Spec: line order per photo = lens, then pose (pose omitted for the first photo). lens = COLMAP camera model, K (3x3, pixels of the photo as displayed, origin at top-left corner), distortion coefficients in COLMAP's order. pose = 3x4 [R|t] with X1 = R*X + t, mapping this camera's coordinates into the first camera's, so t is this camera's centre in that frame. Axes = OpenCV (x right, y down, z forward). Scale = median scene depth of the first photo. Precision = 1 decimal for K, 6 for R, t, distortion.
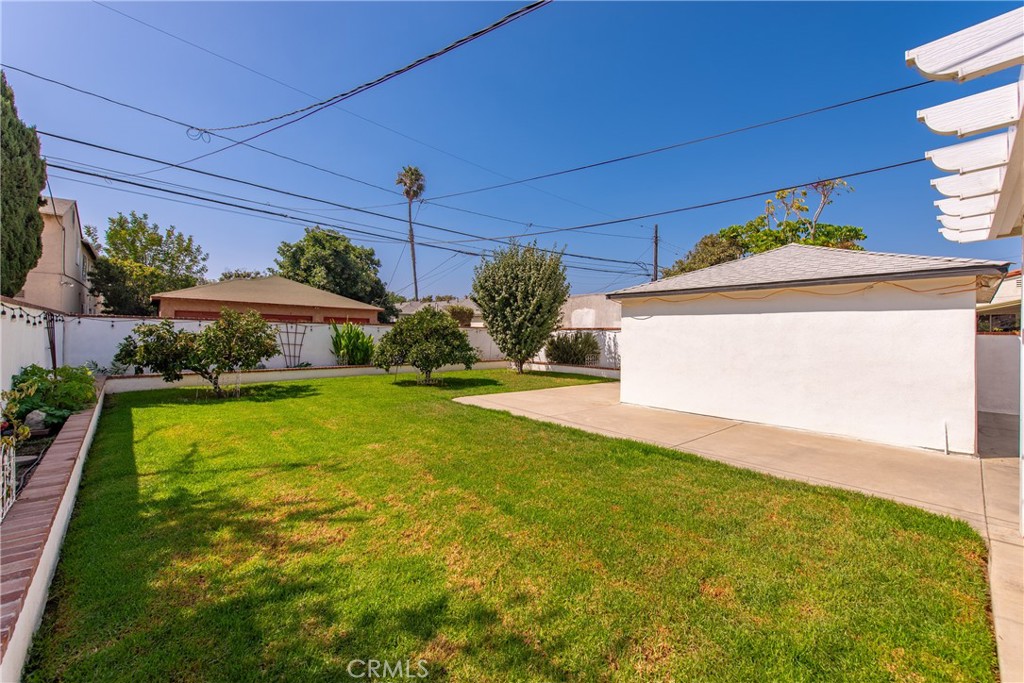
lens RADIAL K [[409.1, 0, 512.1], [0, 409.1, 328.9], [0, 0, 1]] dist [0.018695, 0.000113]
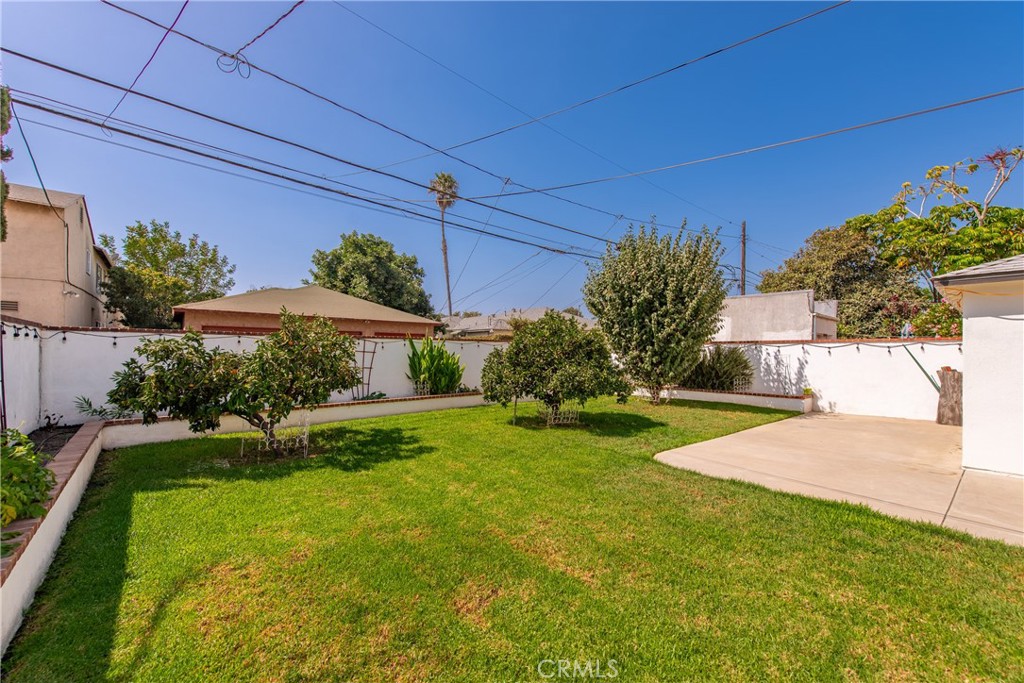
lens RADIAL K [[402.0, 0, 510.7], [0, 402.0, 347.9], [0, 0, 1]] dist [0.015763, -0.000058]
pose [[0.999544, -0.011192, -0.028031, -0.211222], [0.011325, 0.999925, 0.004598, 0.002311], [0.027977, -0.004913, 0.999596, 0.250756]]
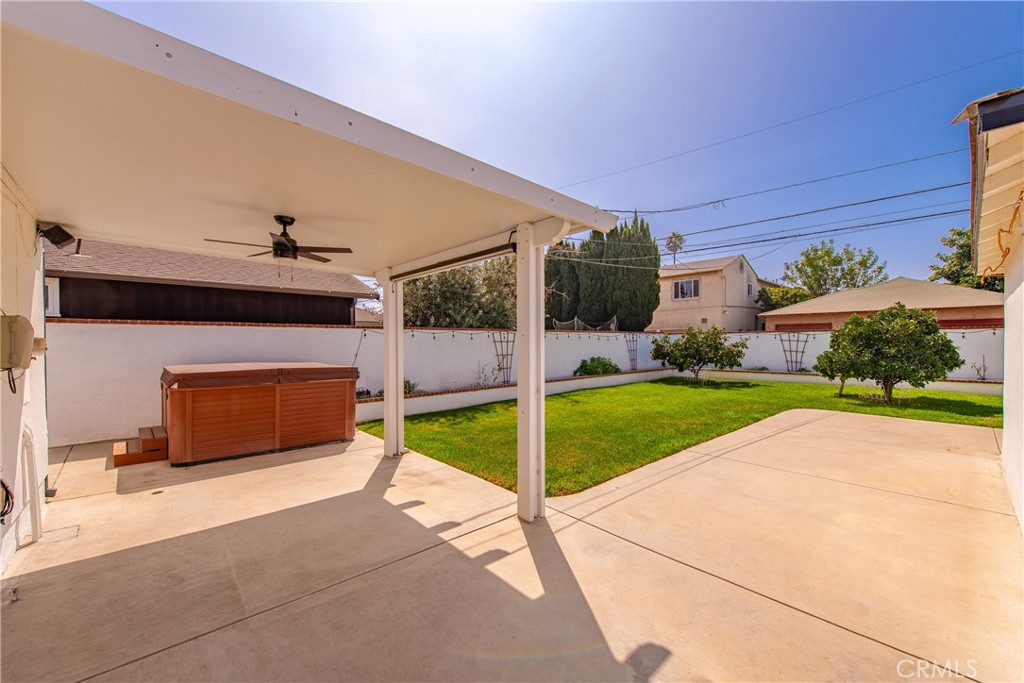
lens RADIAL K [[402.0, 0, 510.7], [0, 402.0, 347.9], [0, 0, 1]] dist [0.015763, -0.000058]
pose [[-0.018685, 0.000908, -0.999825, 0.490135], [0.023375, 0.999727, 0.000471, 0.008732], [0.999552, -0.023362, -0.018701, 0.221878]]
